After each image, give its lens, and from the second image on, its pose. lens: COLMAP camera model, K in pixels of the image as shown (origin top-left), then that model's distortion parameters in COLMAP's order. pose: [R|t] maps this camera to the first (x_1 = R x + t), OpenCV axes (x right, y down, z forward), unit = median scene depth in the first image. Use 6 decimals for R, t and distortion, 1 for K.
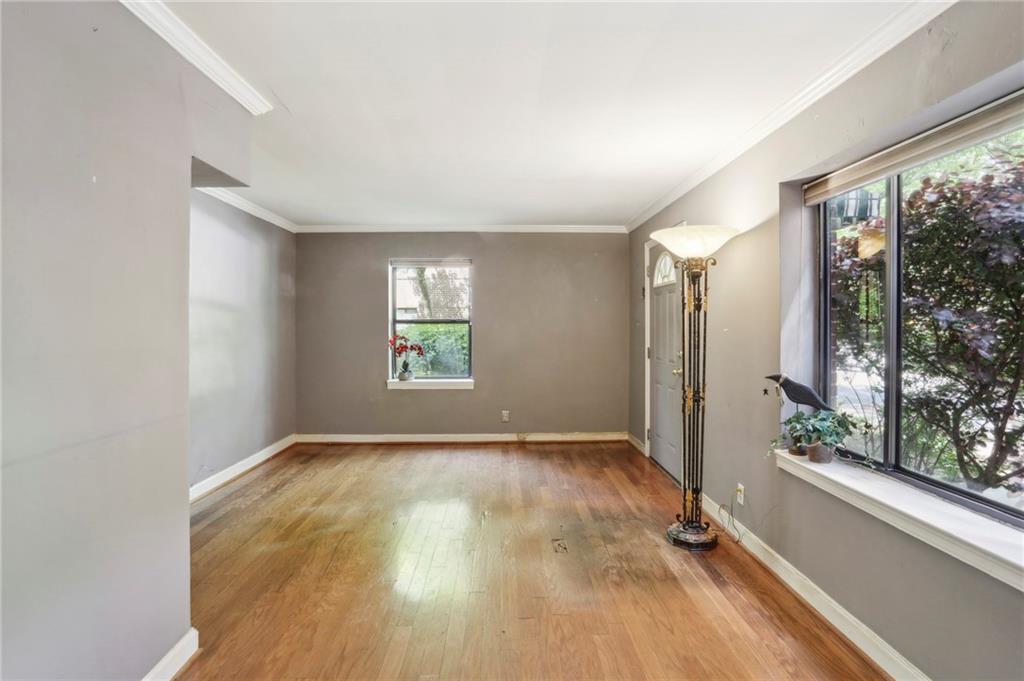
lens RADIAL K [[515.3, 0, 515.2], [0, 515.3, 334.5], [0, 0, 1]] dist [-0.052237, 0.014008]
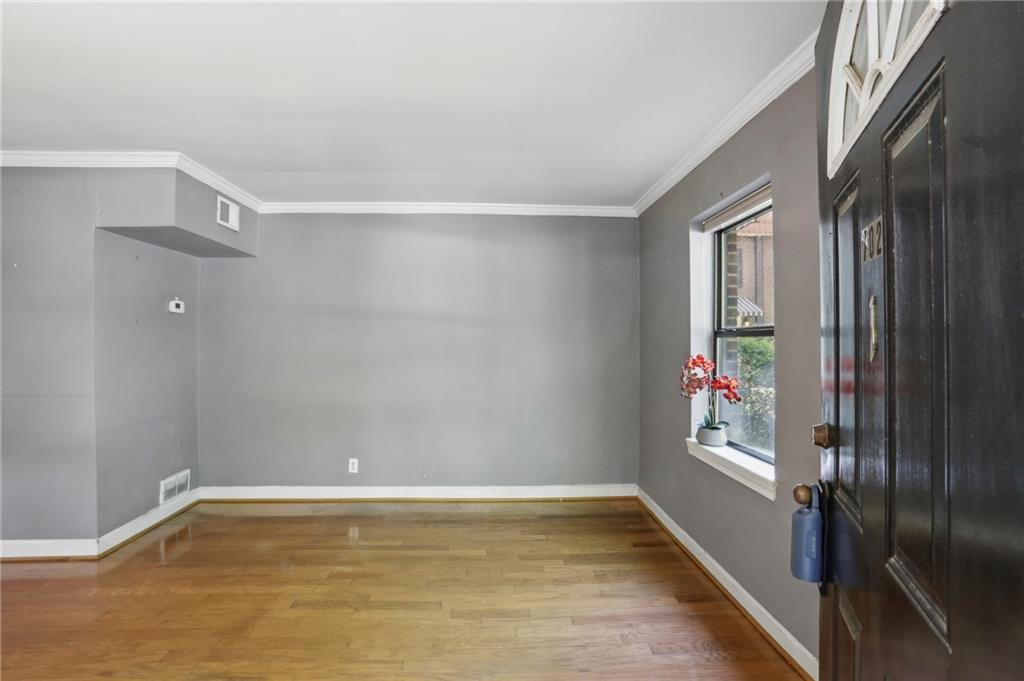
lens RADIAL K [[515.3, 0, 514.0], [0, 515.3, 337.9], [0, 0, 1]] dist [-0.052237, 0.014008]
pose [[0.017606, -0.000007, -0.999845, 0.440359], [-0.023414, 0.999726, -0.000420, -0.021827], [0.999571, 0.023418, 0.017601, 1.136499]]
